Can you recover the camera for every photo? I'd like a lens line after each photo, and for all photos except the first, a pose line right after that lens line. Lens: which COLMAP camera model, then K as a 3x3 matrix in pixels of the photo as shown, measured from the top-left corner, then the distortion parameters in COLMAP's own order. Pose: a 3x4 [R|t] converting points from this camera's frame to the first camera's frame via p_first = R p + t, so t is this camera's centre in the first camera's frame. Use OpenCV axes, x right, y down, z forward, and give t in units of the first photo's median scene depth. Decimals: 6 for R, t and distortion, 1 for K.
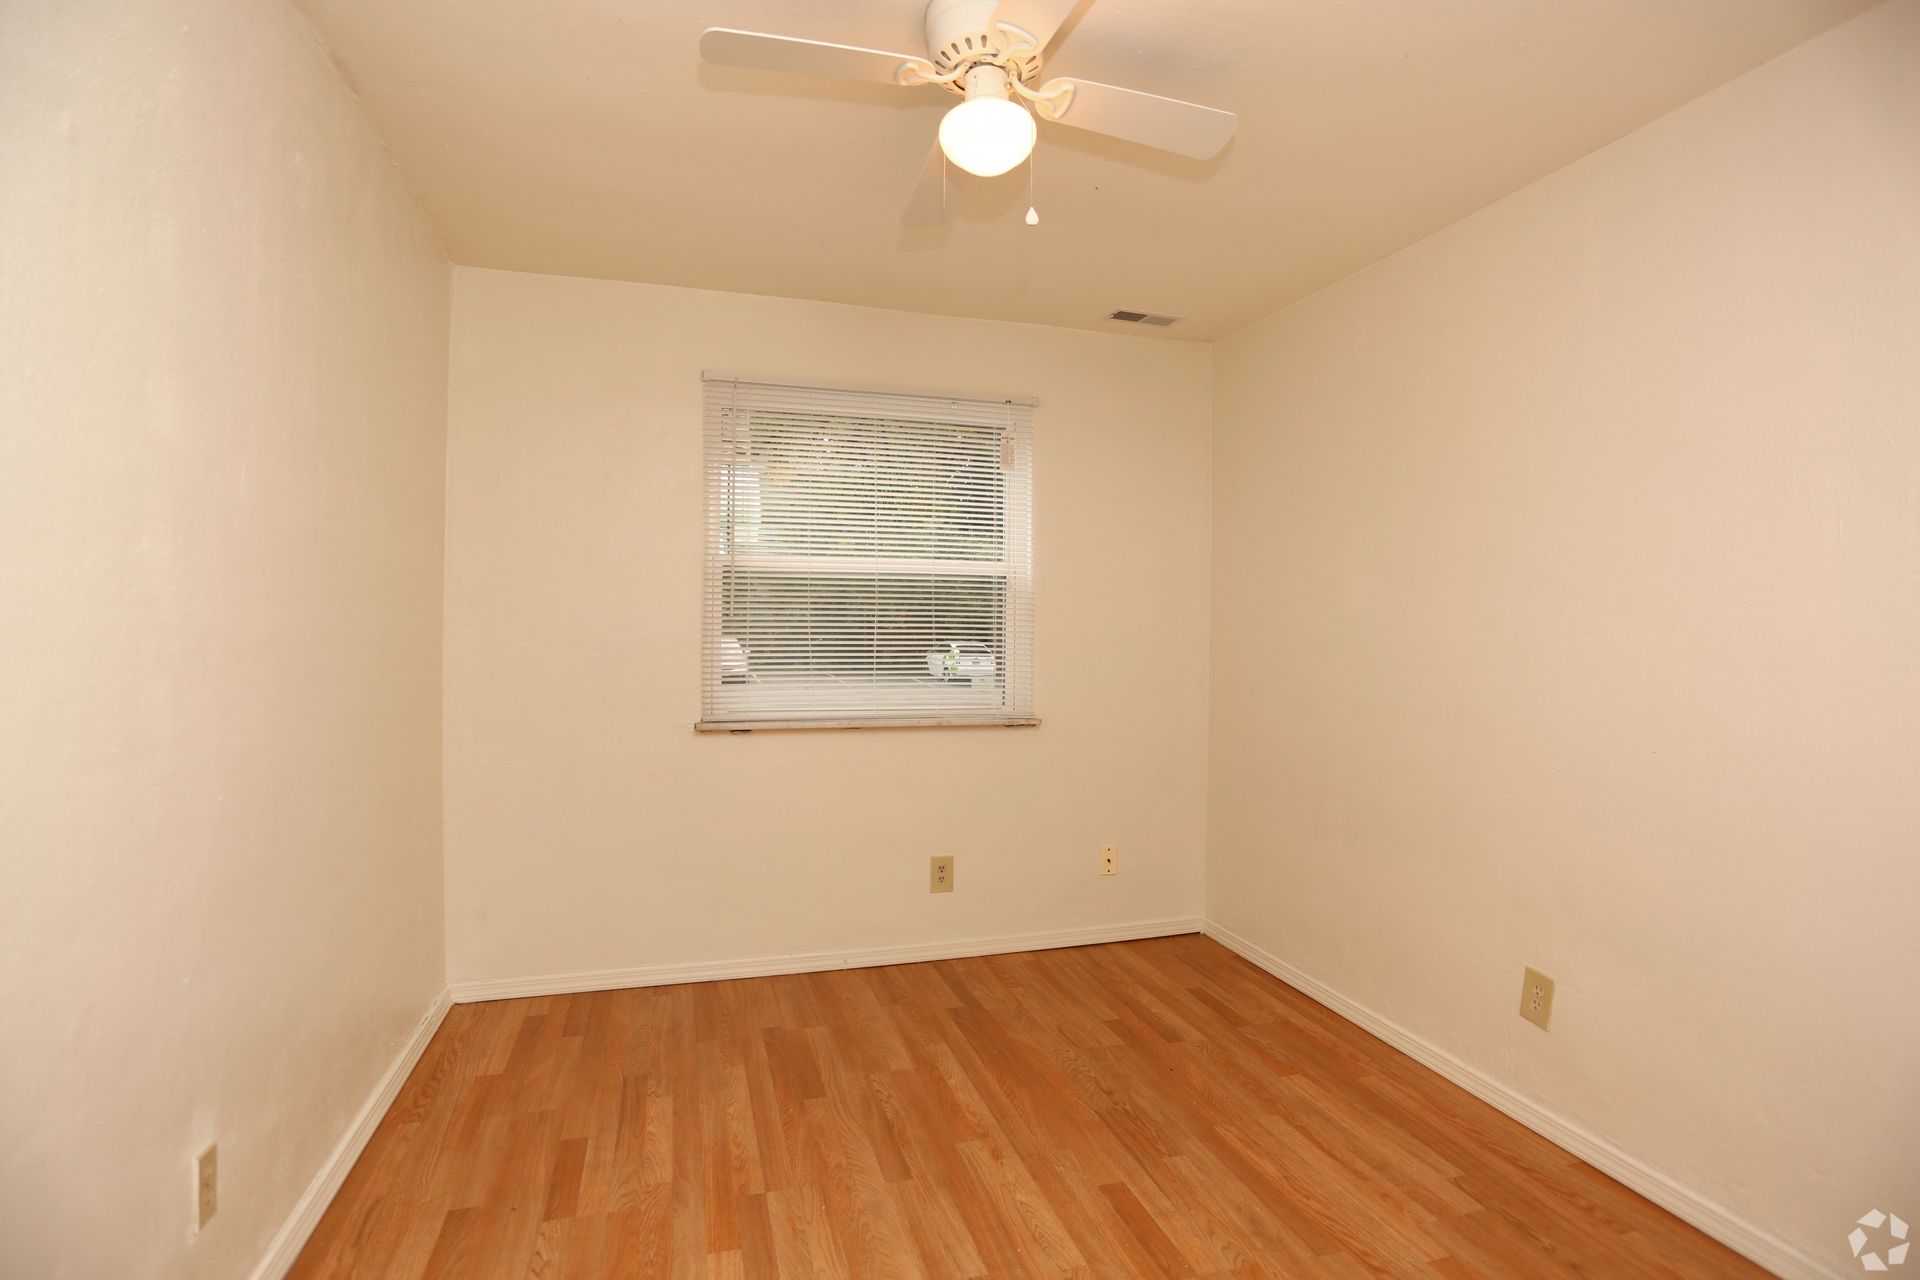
lens RADIAL K [[911.8, 0, 960.0], [0, 911.8, 640.0], [0, 0, 1]] dist [-0.048816, 0.000659]
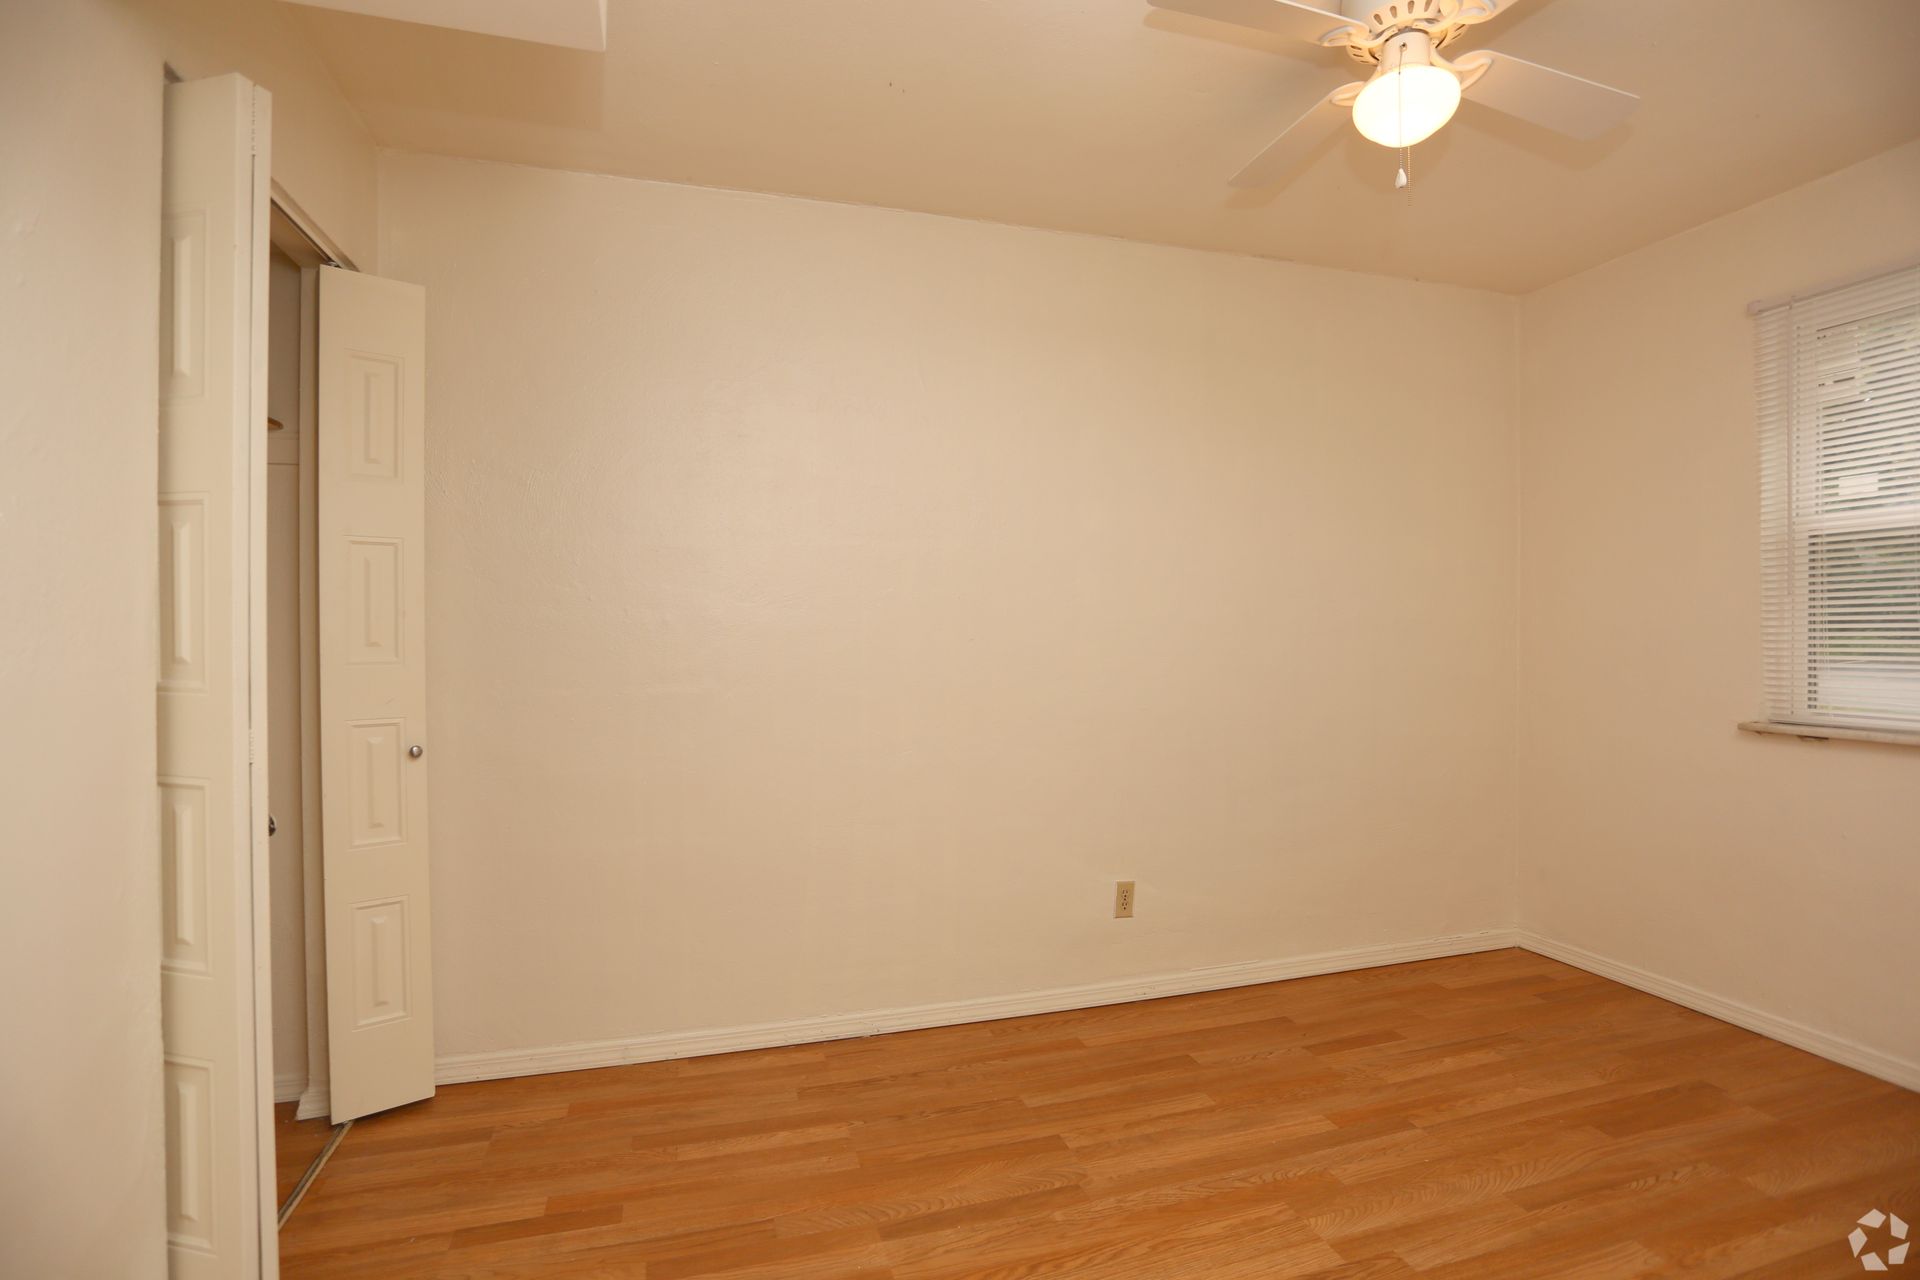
lens RADIAL K [[911.8, 0, 960.0], [0, 911.8, 640.0], [0, 0, 1]] dist [-0.048816, 0.000659]
pose [[-0.007241, 0.001703, -0.999972, 0.761200], [0.003893, 0.999991, 0.001674, 0.015998], [0.999966, -0.003880, -0.007248, 0.392967]]
